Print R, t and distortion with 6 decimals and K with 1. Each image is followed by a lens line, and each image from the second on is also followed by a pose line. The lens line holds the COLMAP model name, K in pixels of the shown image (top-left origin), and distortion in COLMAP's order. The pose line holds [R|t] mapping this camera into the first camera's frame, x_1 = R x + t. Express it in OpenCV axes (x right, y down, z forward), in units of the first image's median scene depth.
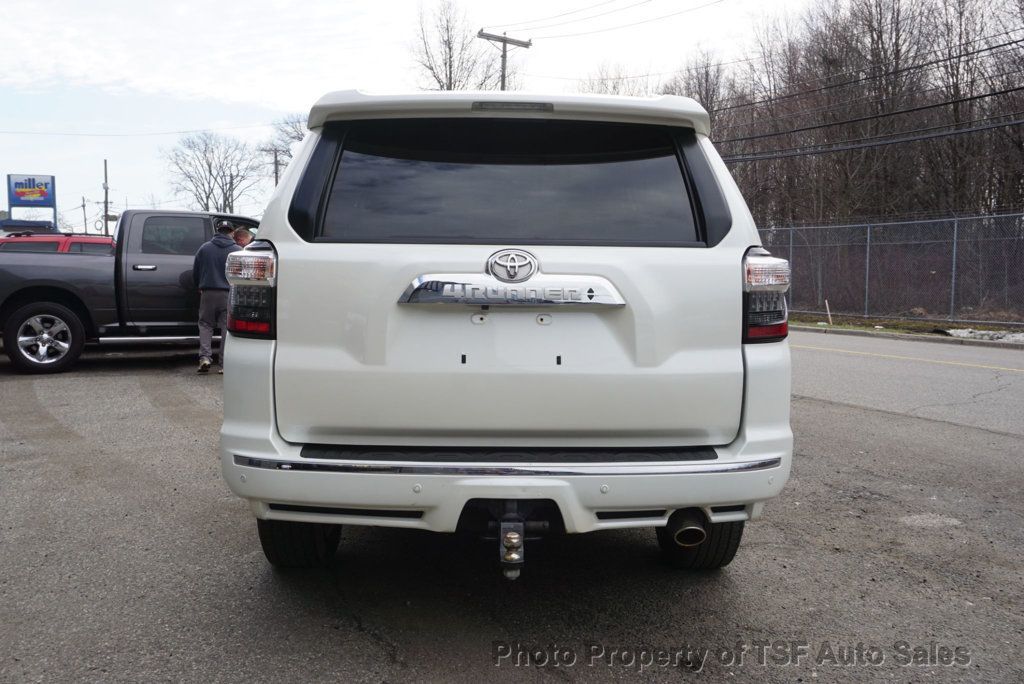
lens RADIAL K [[853.5, 0, 511.6], [0, 853.5, 342.7], [0, 0, 1]] dist [-0.015241, -0.010125]
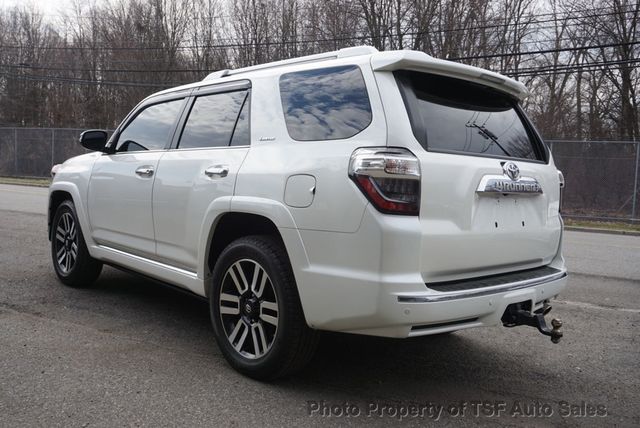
lens RADIAL K [[575.4, 0, 317.6], [0, 575.4, 211.4], [0, 0, 1]] dist [-0.023601, 0.007547]
pose [[0.759154, -0.017235, 0.650683, -1.056292], [-0.001218, 0.999610, 0.027898, -0.038948], [-0.650910, -0.021971, 0.758837, 0.347835]]
